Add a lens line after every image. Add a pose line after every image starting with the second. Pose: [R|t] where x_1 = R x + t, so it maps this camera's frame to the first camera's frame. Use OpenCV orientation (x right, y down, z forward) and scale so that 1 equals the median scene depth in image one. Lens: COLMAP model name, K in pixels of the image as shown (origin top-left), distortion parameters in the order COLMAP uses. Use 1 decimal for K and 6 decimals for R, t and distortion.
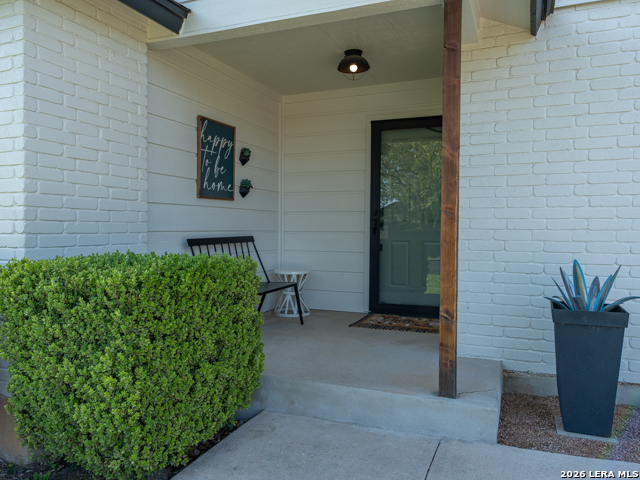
lens RADIAL K [[480.1, 0, 320.0], [0, 480.1, 240.0], [0, 0, 1]] dist [-0.003181, 0.001187]
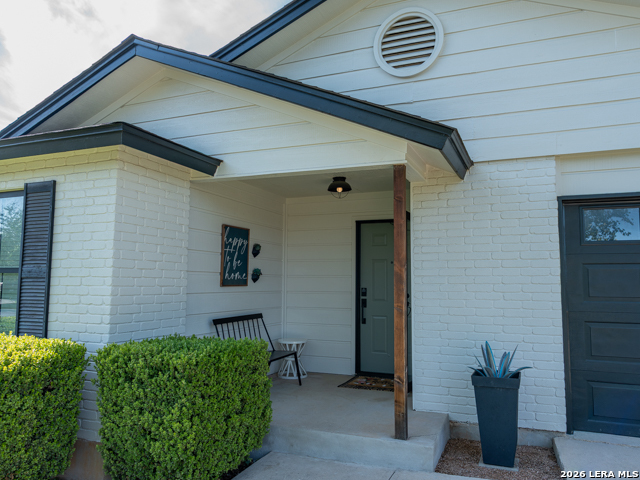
lens RADIAL K [[473.9, 0, 327.9], [0, 473.9, 241.4], [0, 0, 1]] dist [-0.004950, 0.002495]
pose [[0.999894, 0.000635, 0.014556, 0.026337], [0.001017, 0.993574, -0.113178, -0.092355], [-0.014535, 0.113180, 0.993468, -0.434865]]
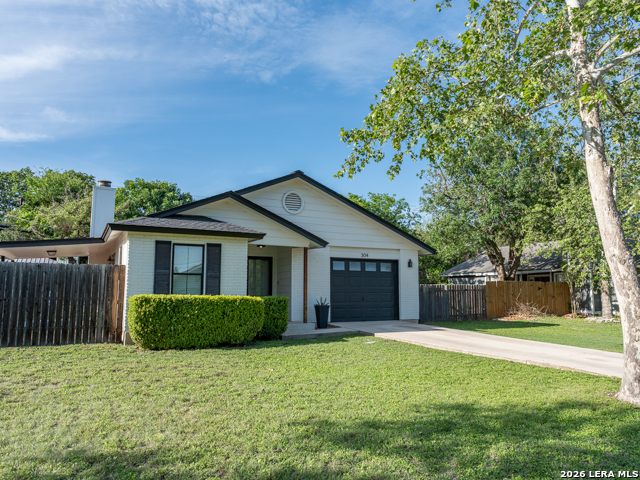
lens RADIAL K [[502.4, 0, 353.0], [0, 502.4, 240.2], [0, 0, 1]] dist [0.001733, 0.000044]
pose [[0.598292, 0.078196, 0.797453, -3.645875], [0.026899, 0.992706, -0.117523, 0.081104], [-0.800826, 0.091764, 0.591825, -2.576221]]
